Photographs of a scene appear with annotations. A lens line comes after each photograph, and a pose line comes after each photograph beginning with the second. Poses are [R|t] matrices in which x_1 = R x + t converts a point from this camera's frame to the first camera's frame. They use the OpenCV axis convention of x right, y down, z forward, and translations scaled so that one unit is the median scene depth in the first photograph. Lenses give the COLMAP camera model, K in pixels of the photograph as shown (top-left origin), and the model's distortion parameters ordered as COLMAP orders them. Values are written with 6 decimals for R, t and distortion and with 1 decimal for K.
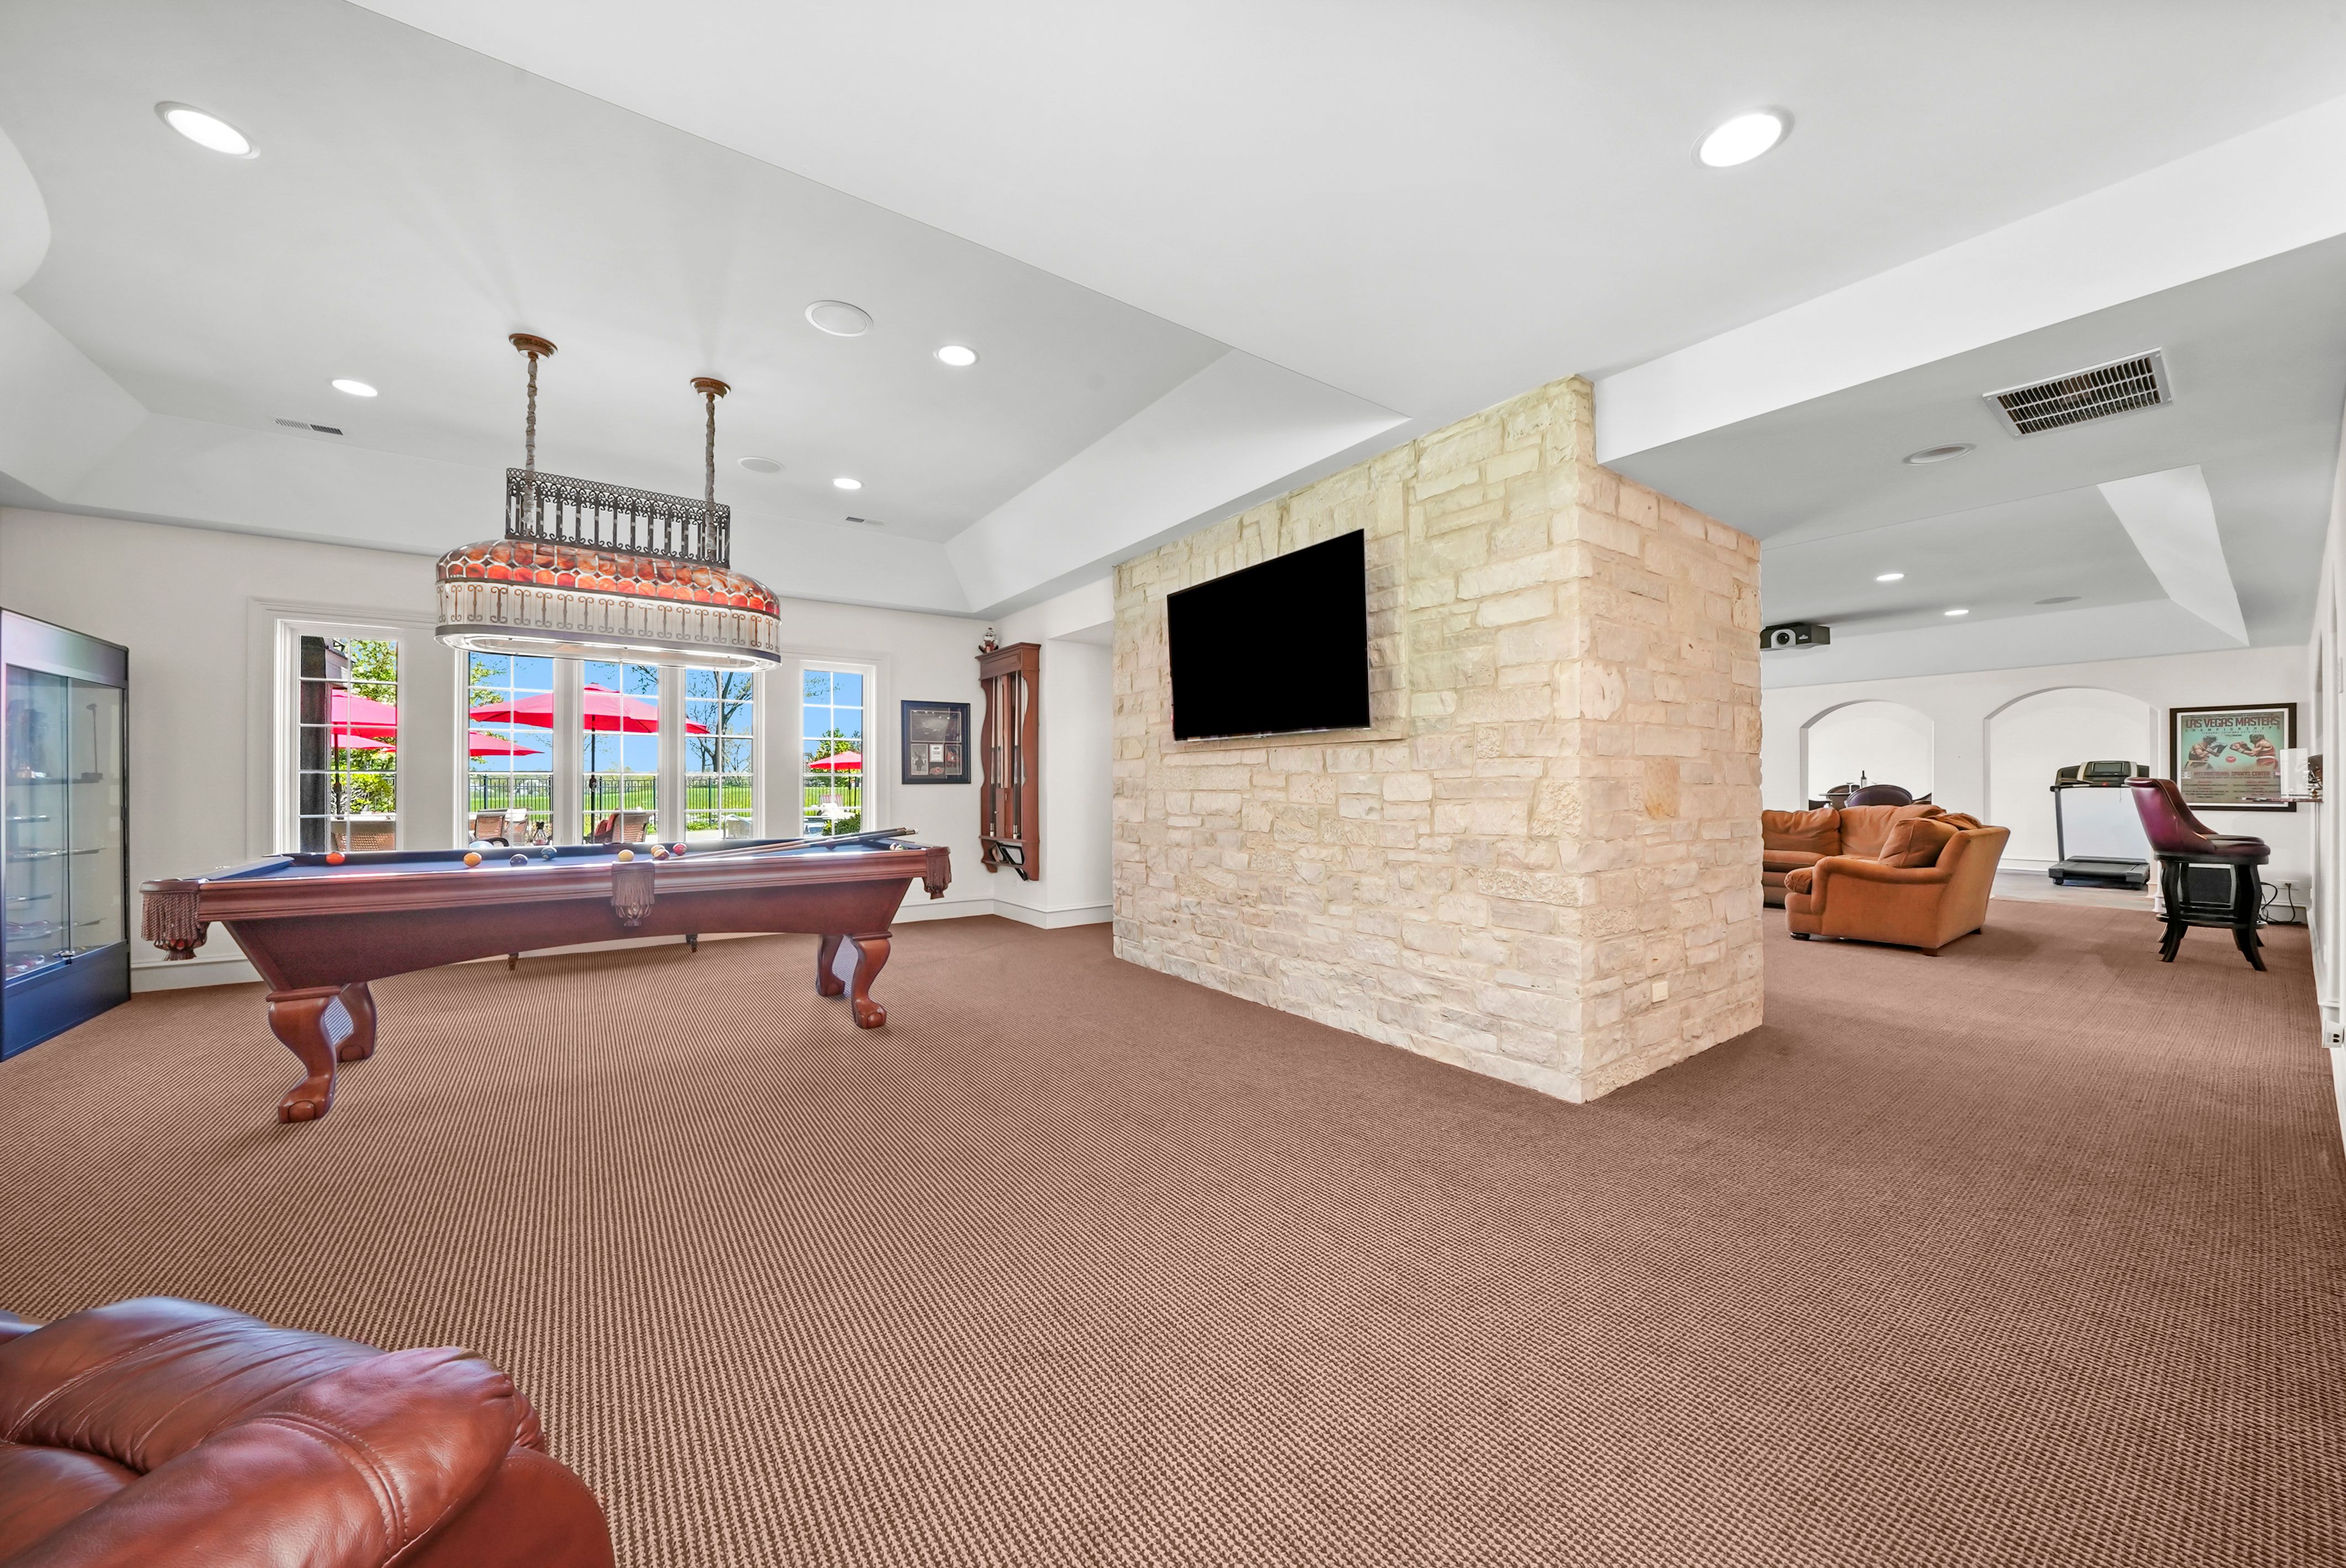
lens RADIAL K [[818.3, 0, 1179.5], [0, 818.3, 782.3], [0, 0, 1]] dist [-0.015633, -0.000008]
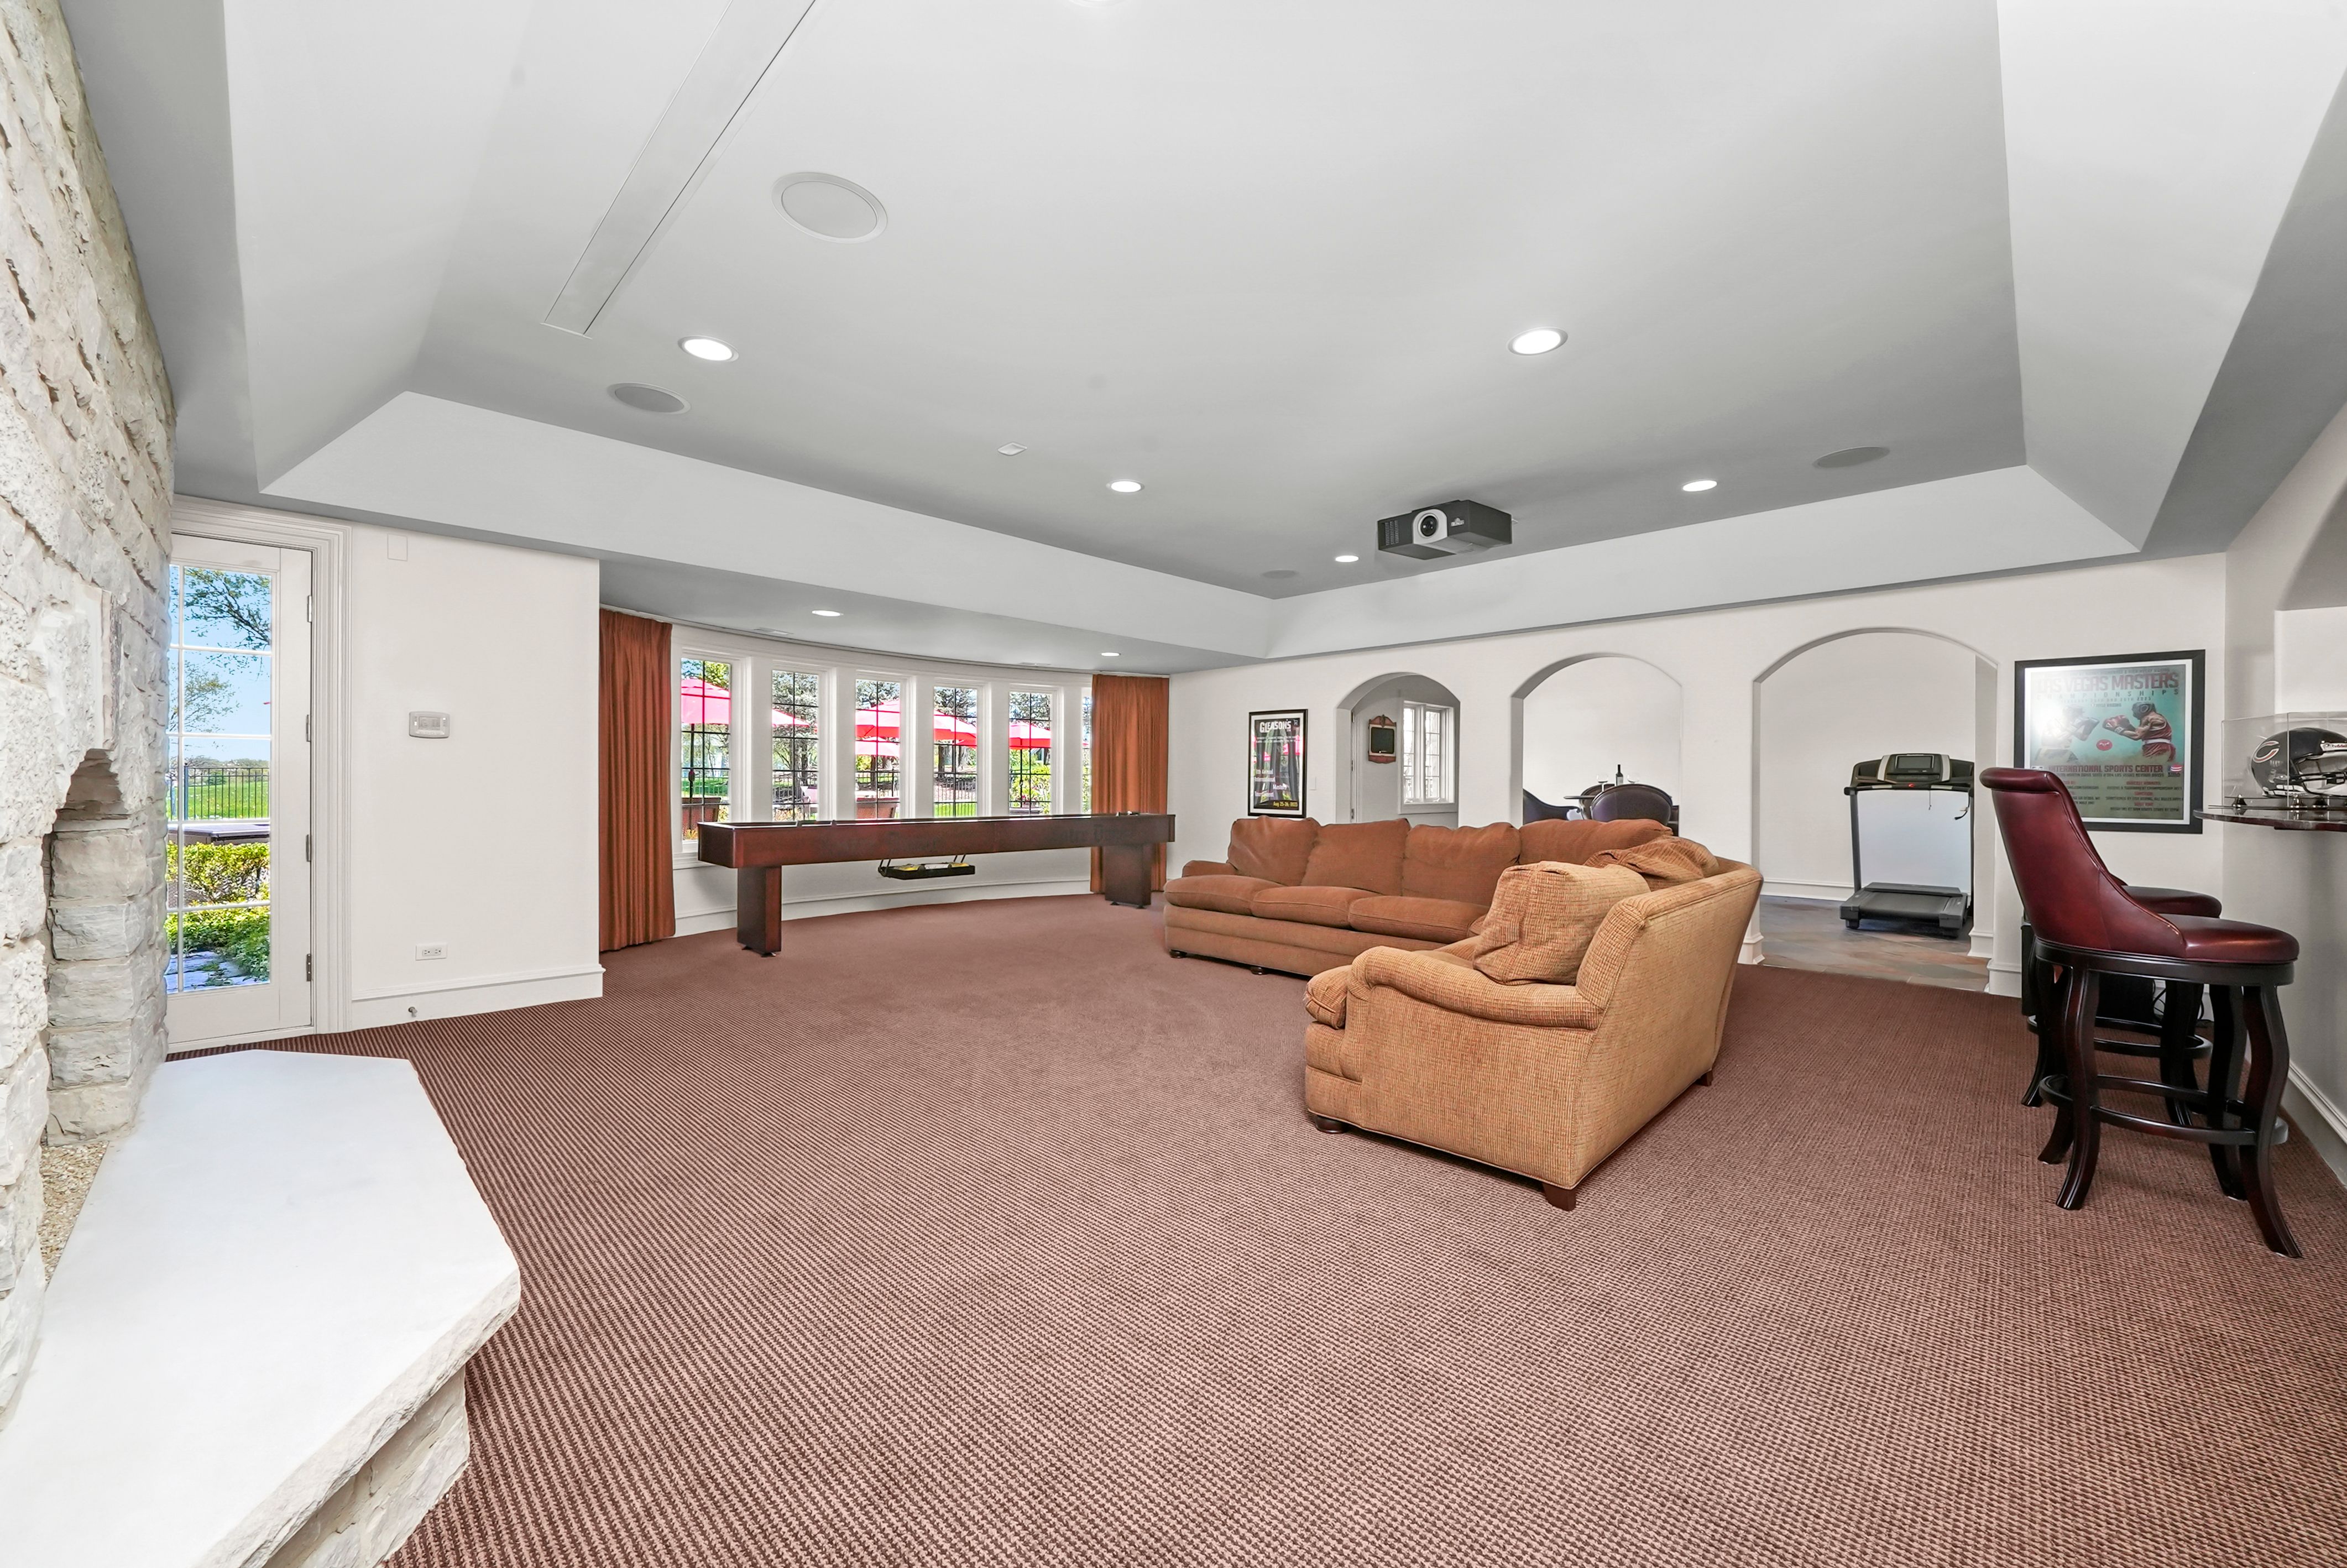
lens RADIAL K [[873.6, 0, 1174.7], [0, 873.6, 783.4], [0, 0, 1]] dist [-0.012752, -0.000182]
pose [[0.986784, 0.005113, 0.161960, 0.474329], [-0.006004, 0.999969, 0.005016, 0.001002], [-0.161929, -0.005922, 0.986785, 0.428569]]
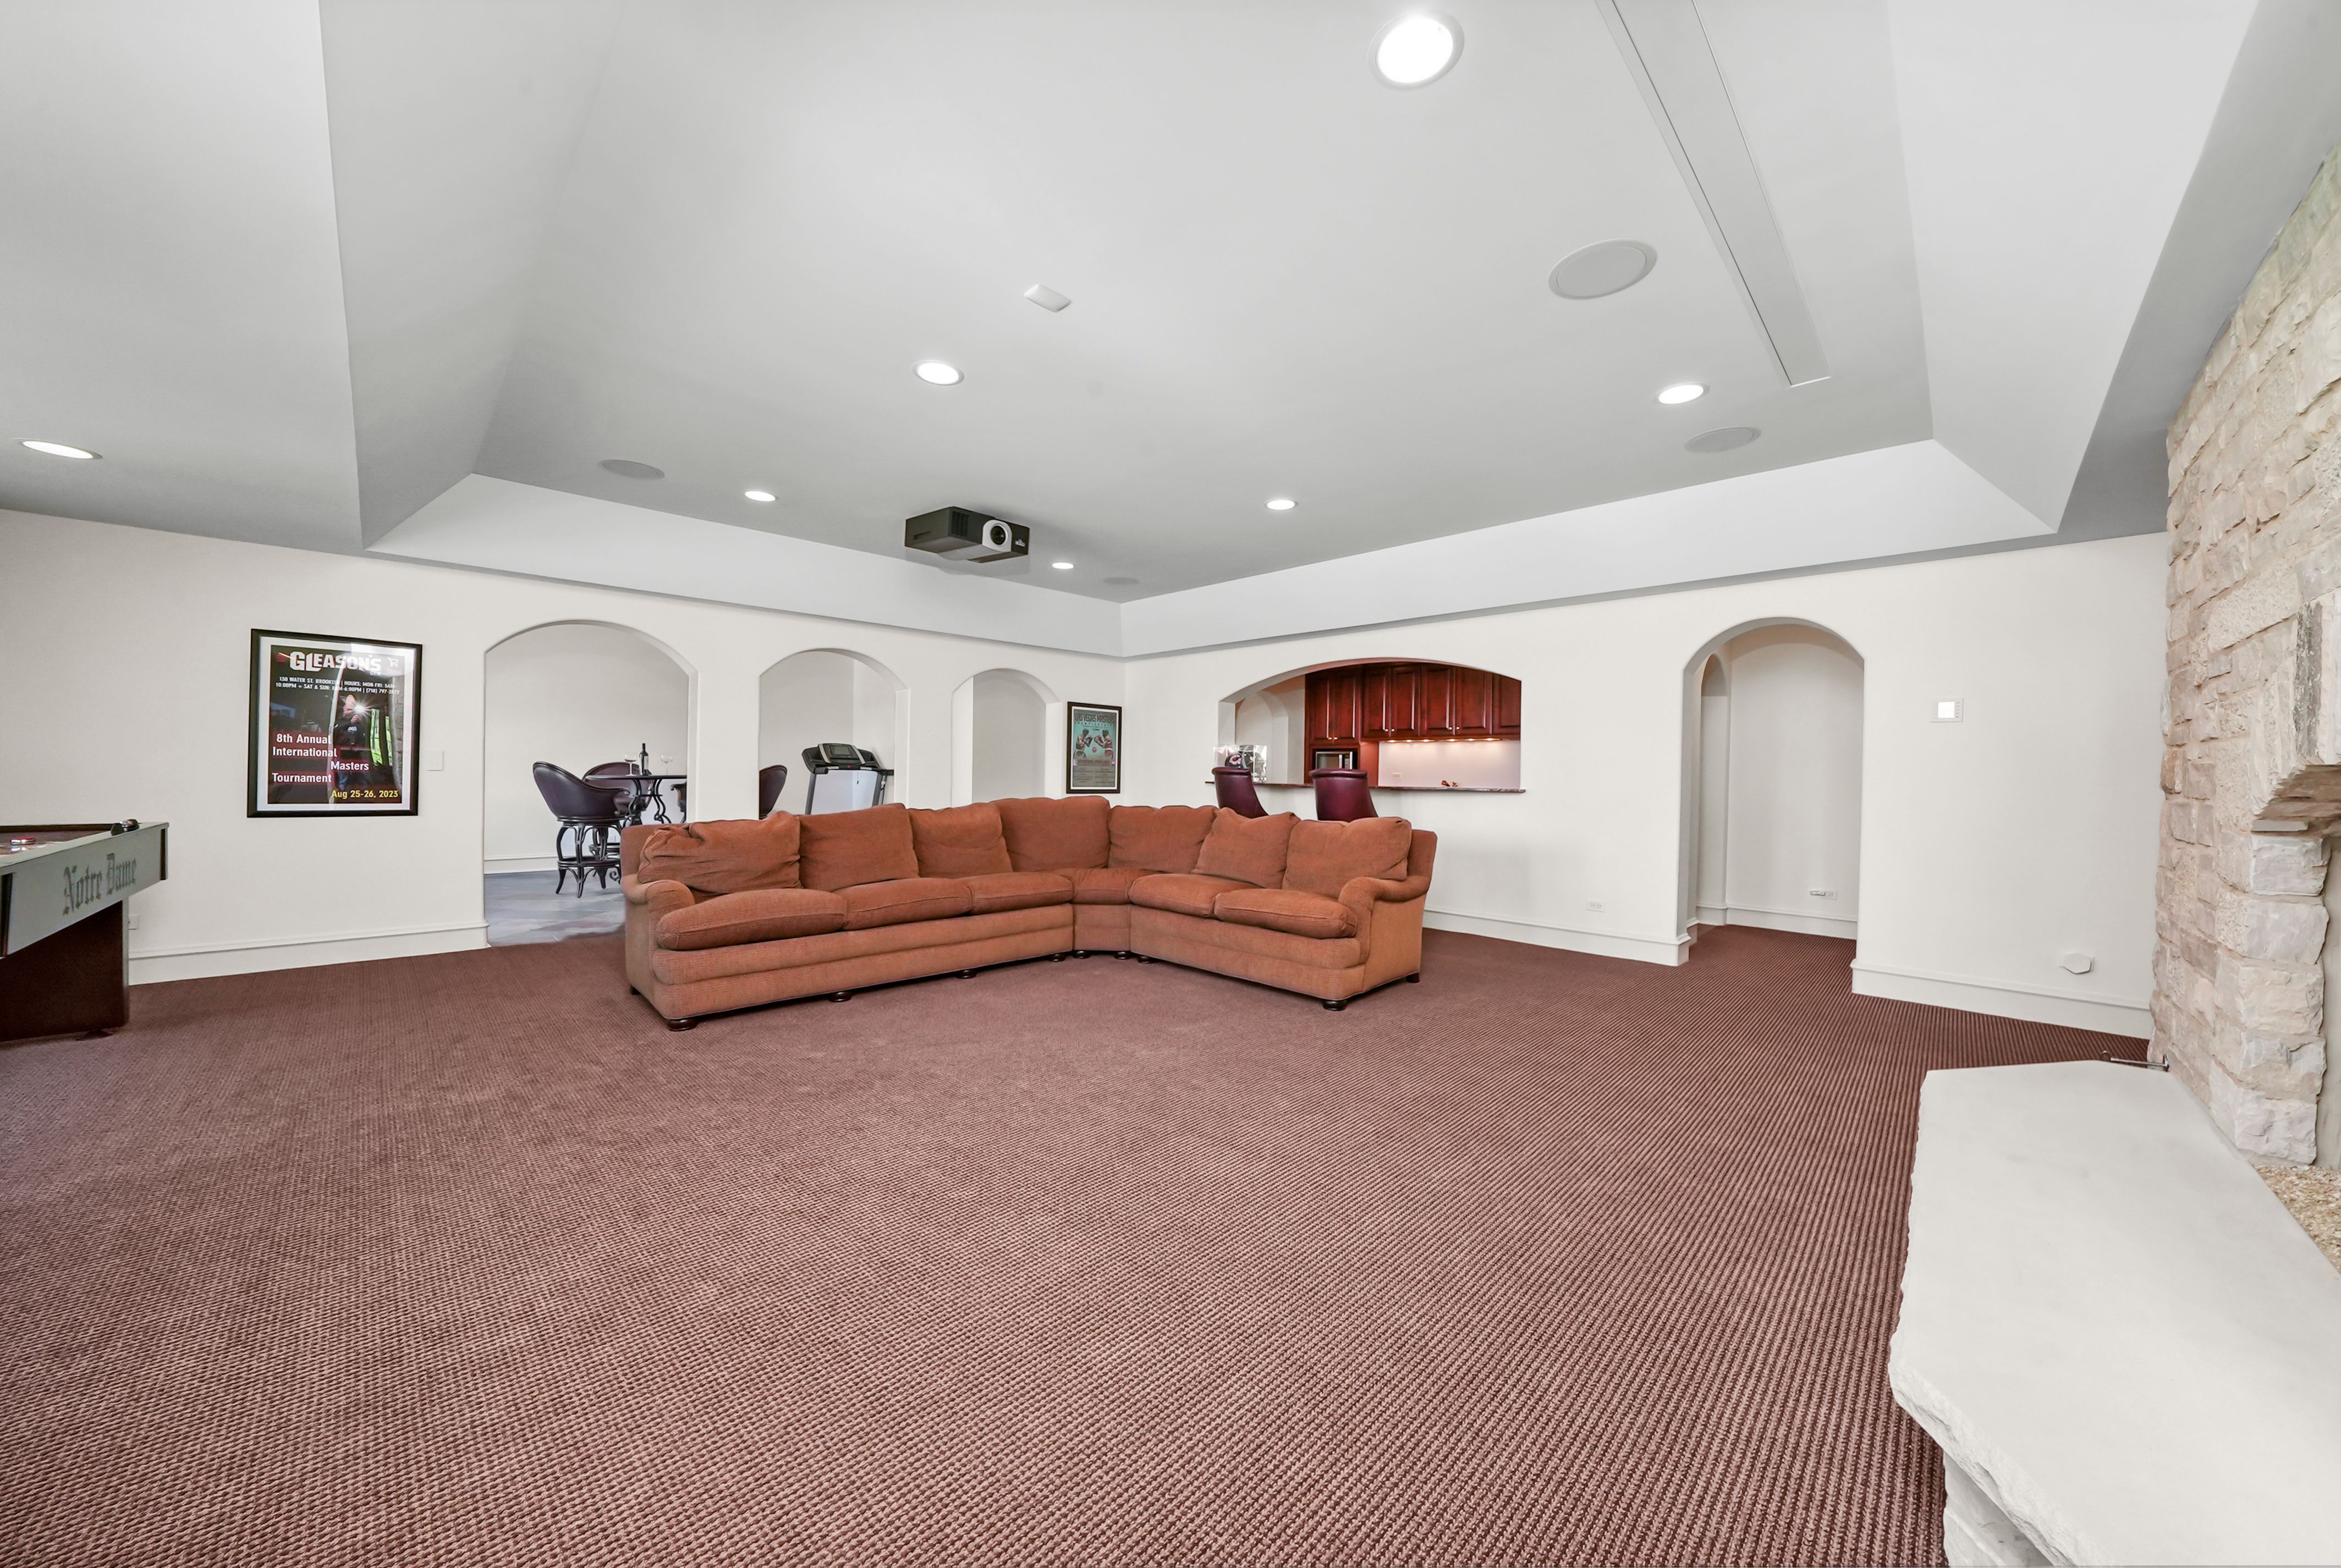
lens RADIAL K [[816.5, 0, 1180.3], [0, 816.5, 778.6], [0, 0, 1]] dist [-0.015633, -0.000008]
pose [[-0.149369, -0.009865, 0.988732, 0.101694], [-0.020994, 0.999756, 0.006803, 0.002600], [-0.988559, -0.019741, -0.149540, 0.960626]]
